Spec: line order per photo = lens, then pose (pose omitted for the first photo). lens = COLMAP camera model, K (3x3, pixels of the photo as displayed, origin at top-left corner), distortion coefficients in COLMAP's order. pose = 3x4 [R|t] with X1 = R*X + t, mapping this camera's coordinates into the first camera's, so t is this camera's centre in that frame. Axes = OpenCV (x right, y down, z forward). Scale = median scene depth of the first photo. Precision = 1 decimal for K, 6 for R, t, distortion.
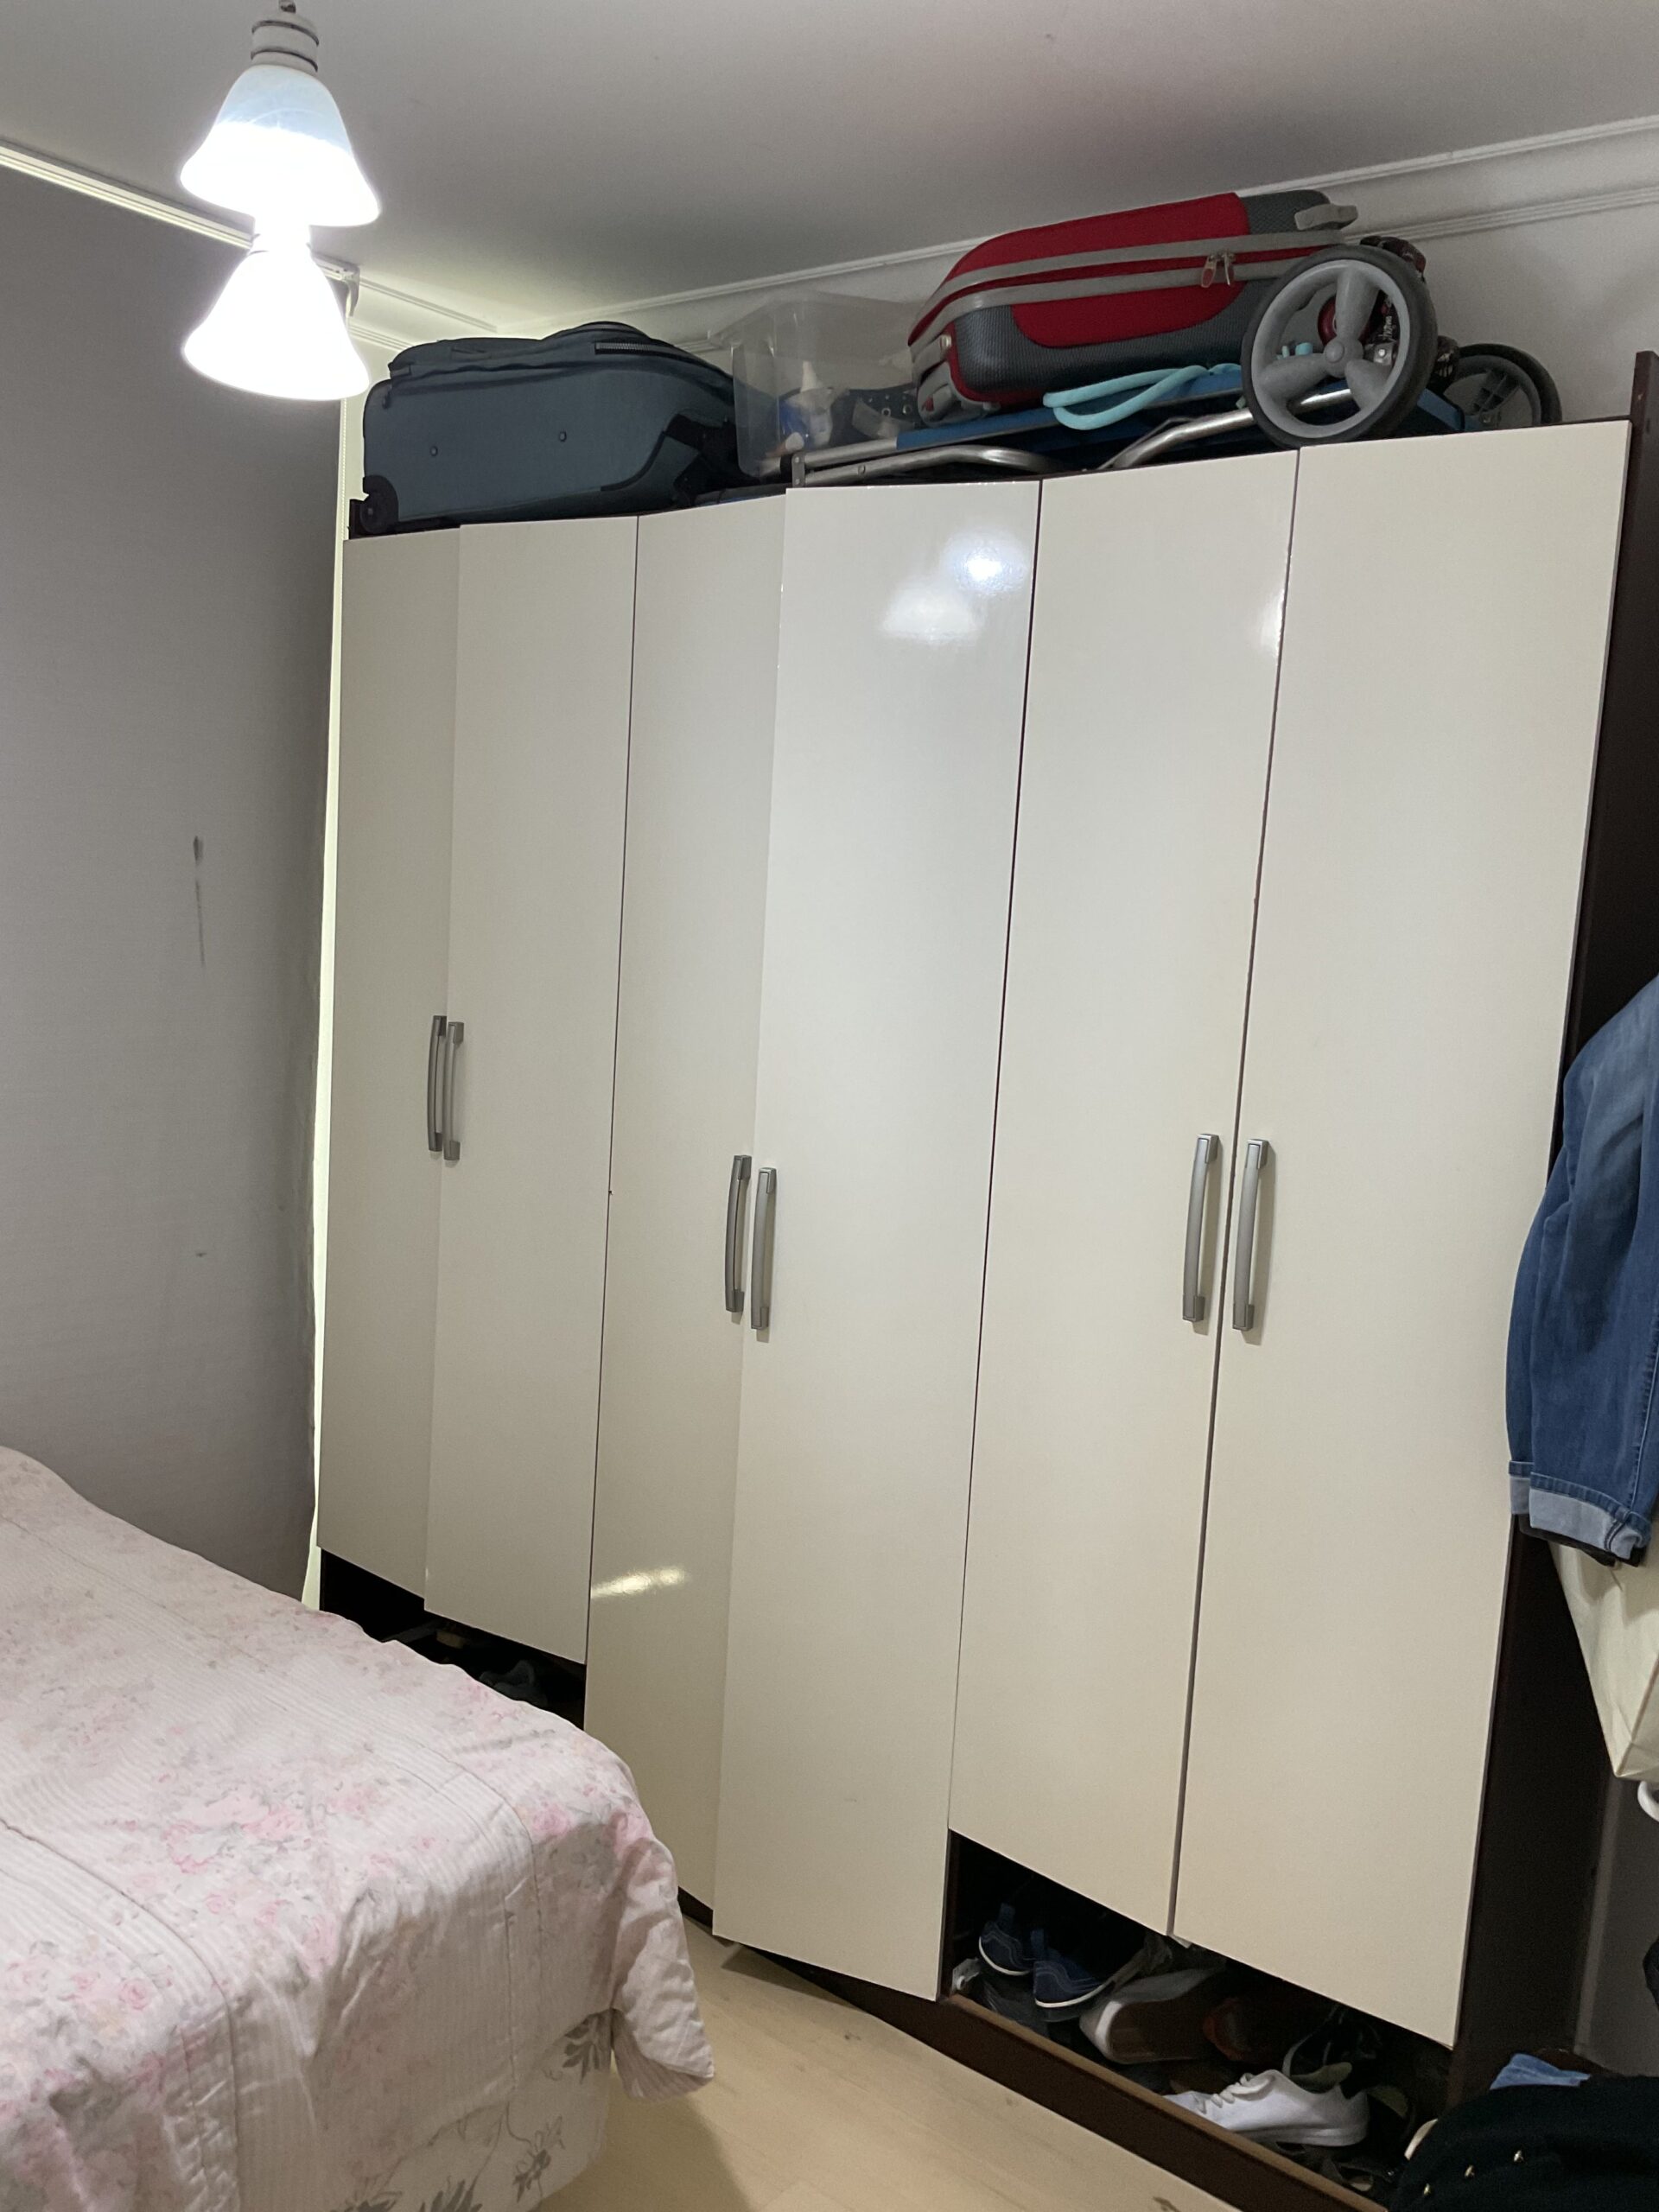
lens RADIAL K [[1849.7, 0, 836.3], [0, 1849.7, 1114.3], [0, 0, 1]] dist [0.017321, -0.034181]
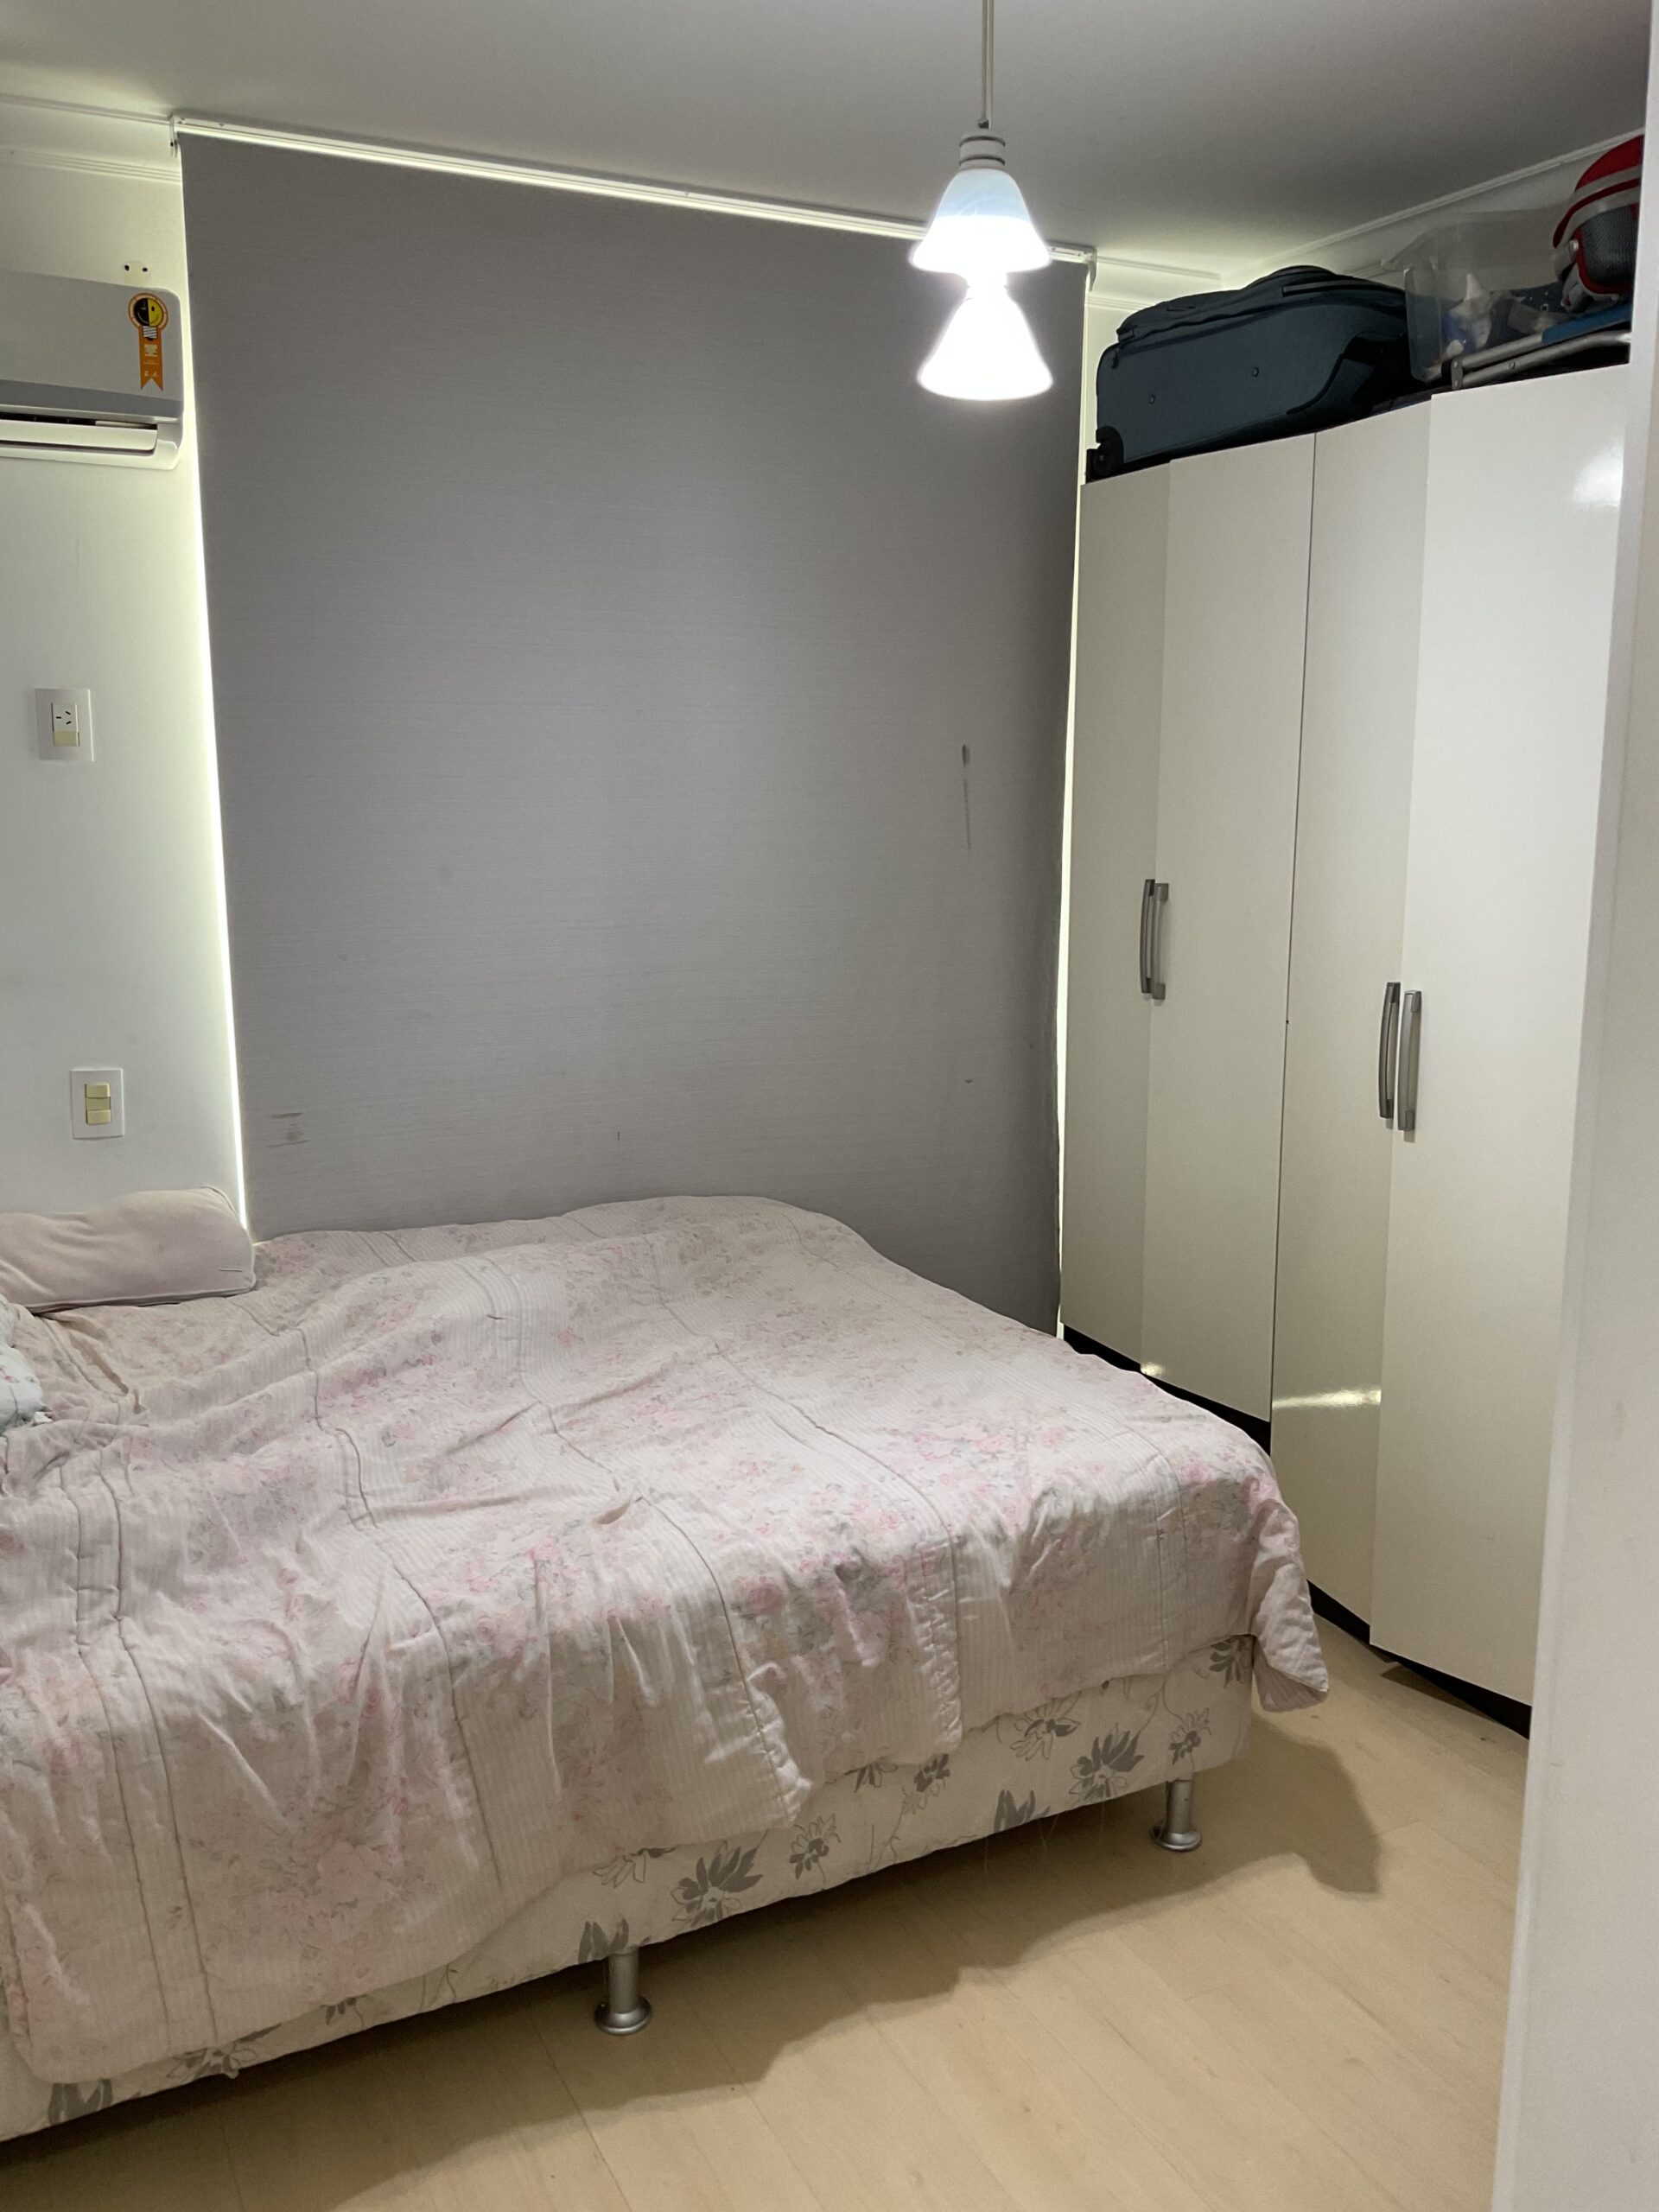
lens RADIAL K [[1831.1, 0, 835.4], [0, 1831.1, 1101.1], [0, 0, 1]] dist [0.138446, -0.293565]
pose [[0.908318, 0.012253, -0.418102, 0.154577], [0.003321, 0.999328, 0.036502, 0.071581], [0.418268, -0.034544, 0.907667, -0.273834]]
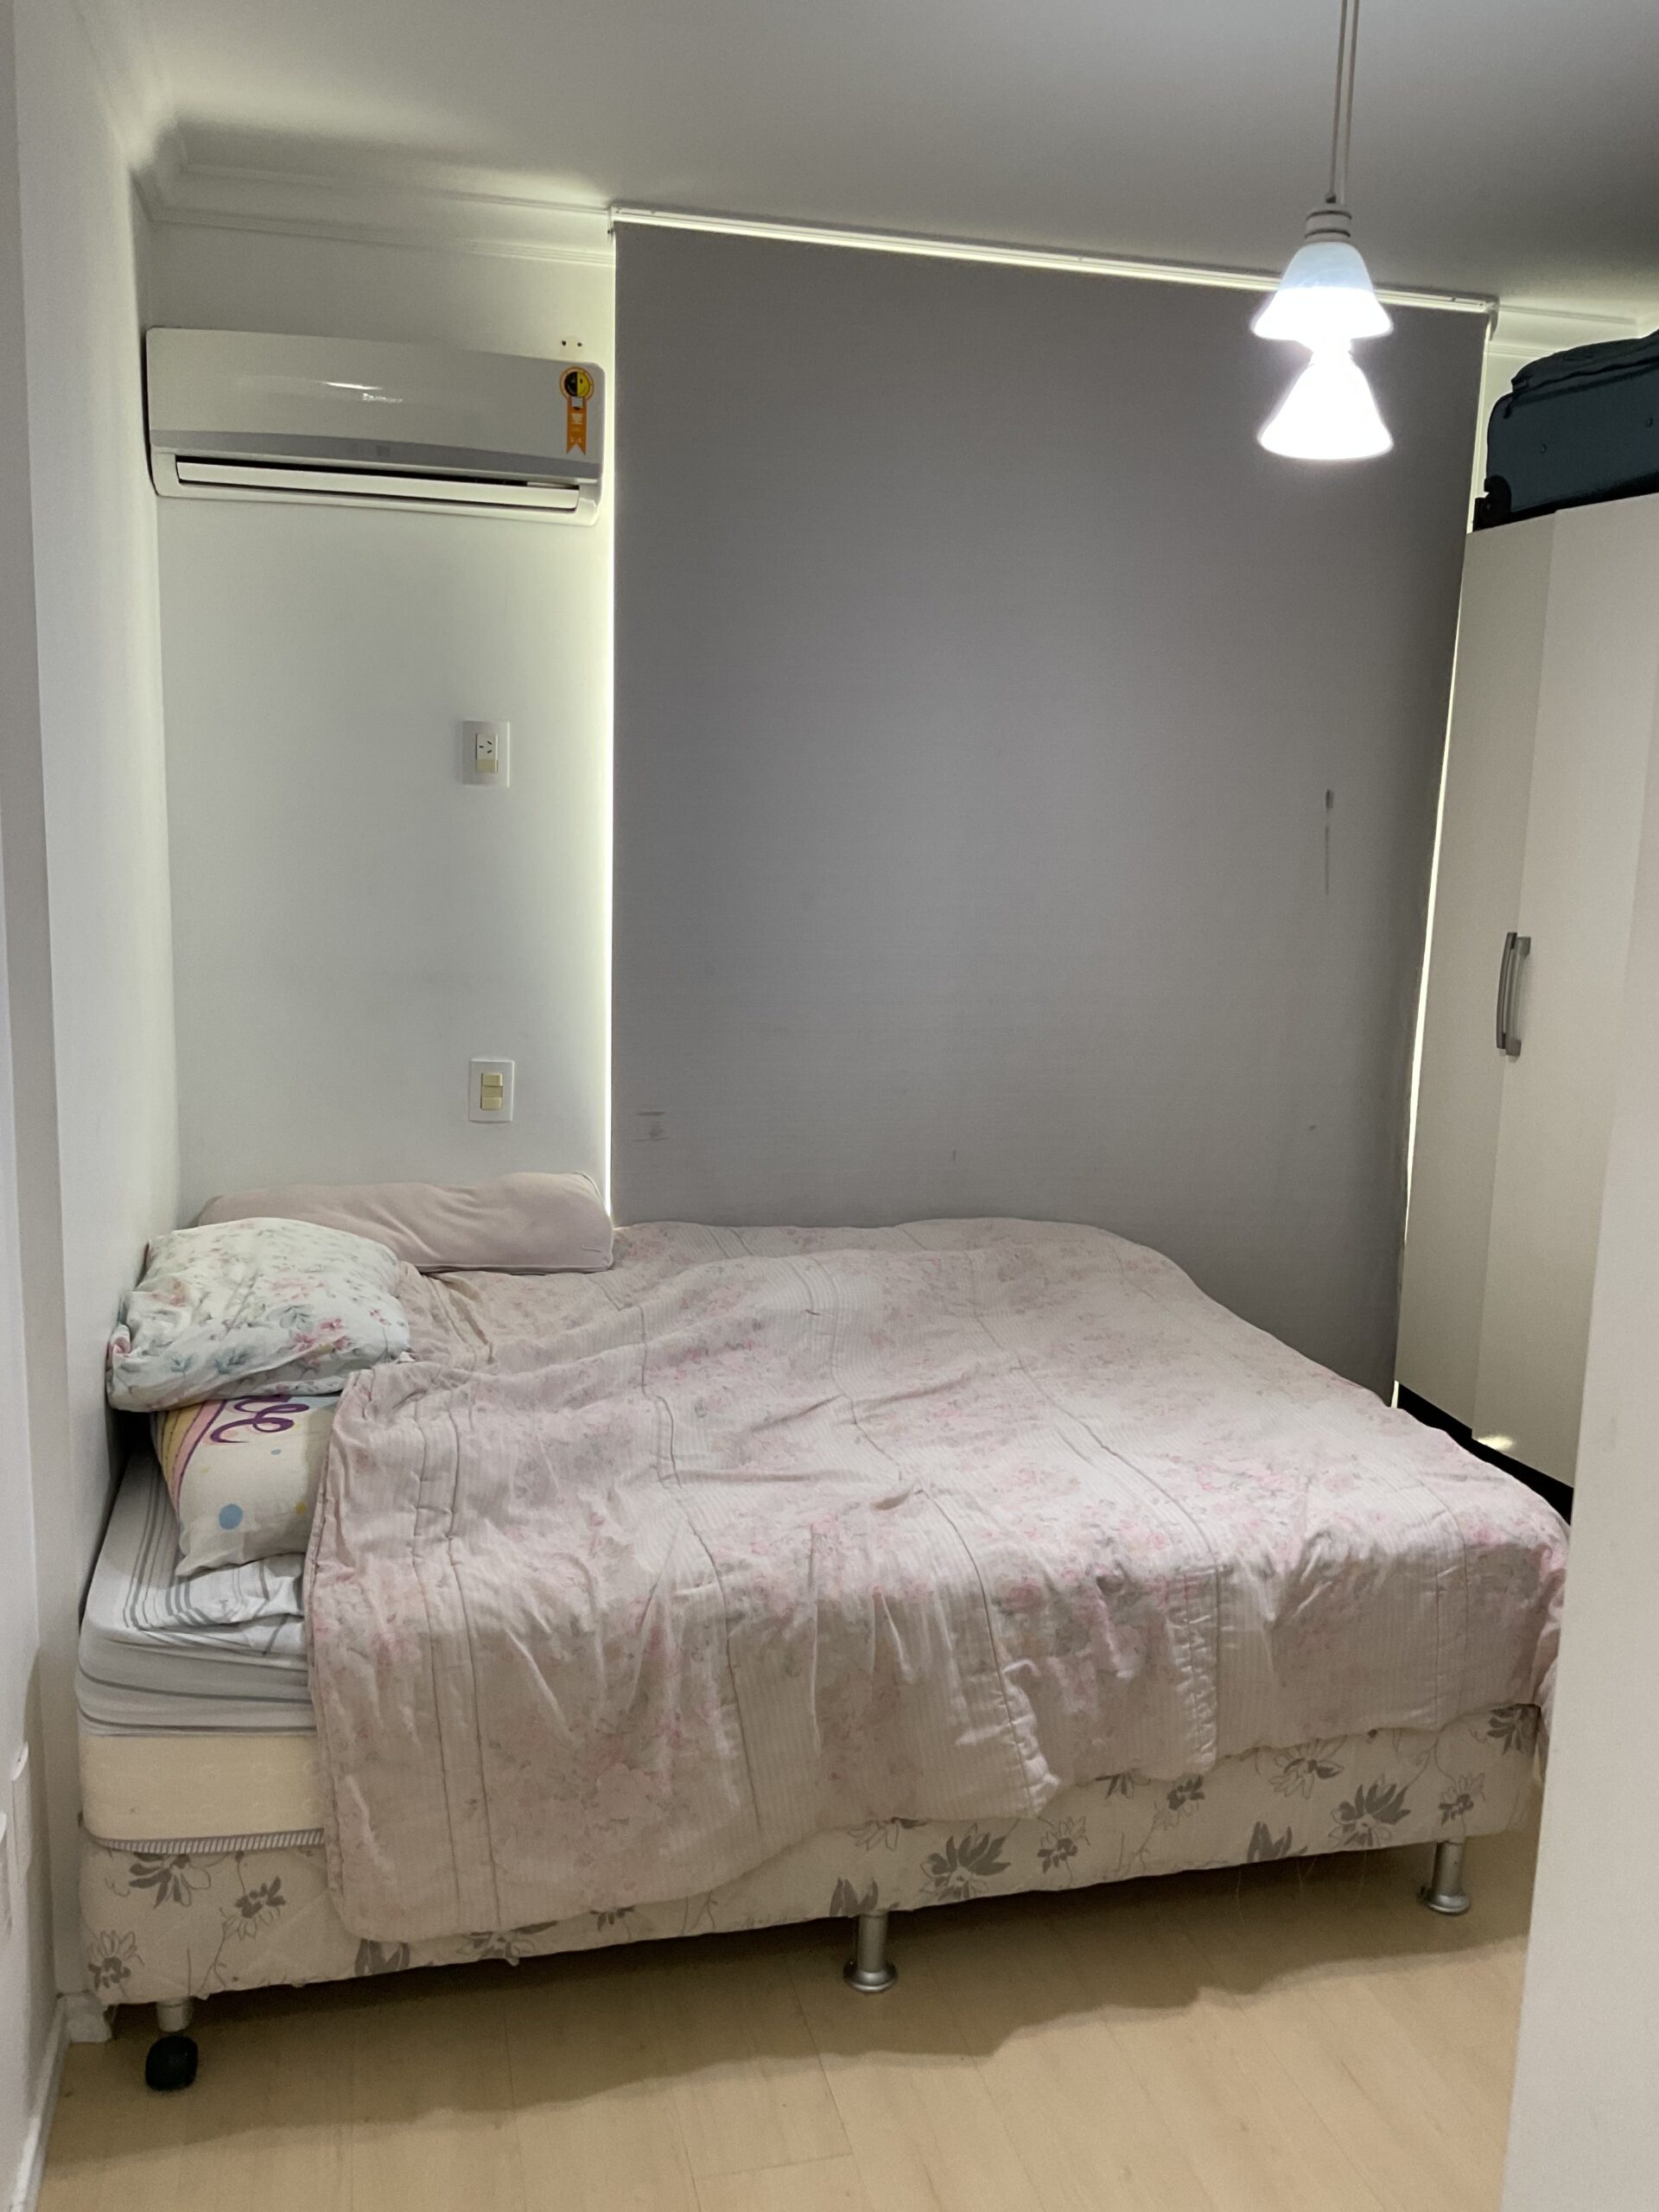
lens RADIAL K [[1831.1, 0, 835.4], [0, 1831.1, 1101.1], [0, 0, 1]] dist [0.138446, -0.293565]
pose [[0.794538, 0.061921, -0.604049, 0.246797], [-0.059009, 0.997952, 0.024682, 0.076165], [0.604340, 0.016034, 0.796565, -0.301302]]
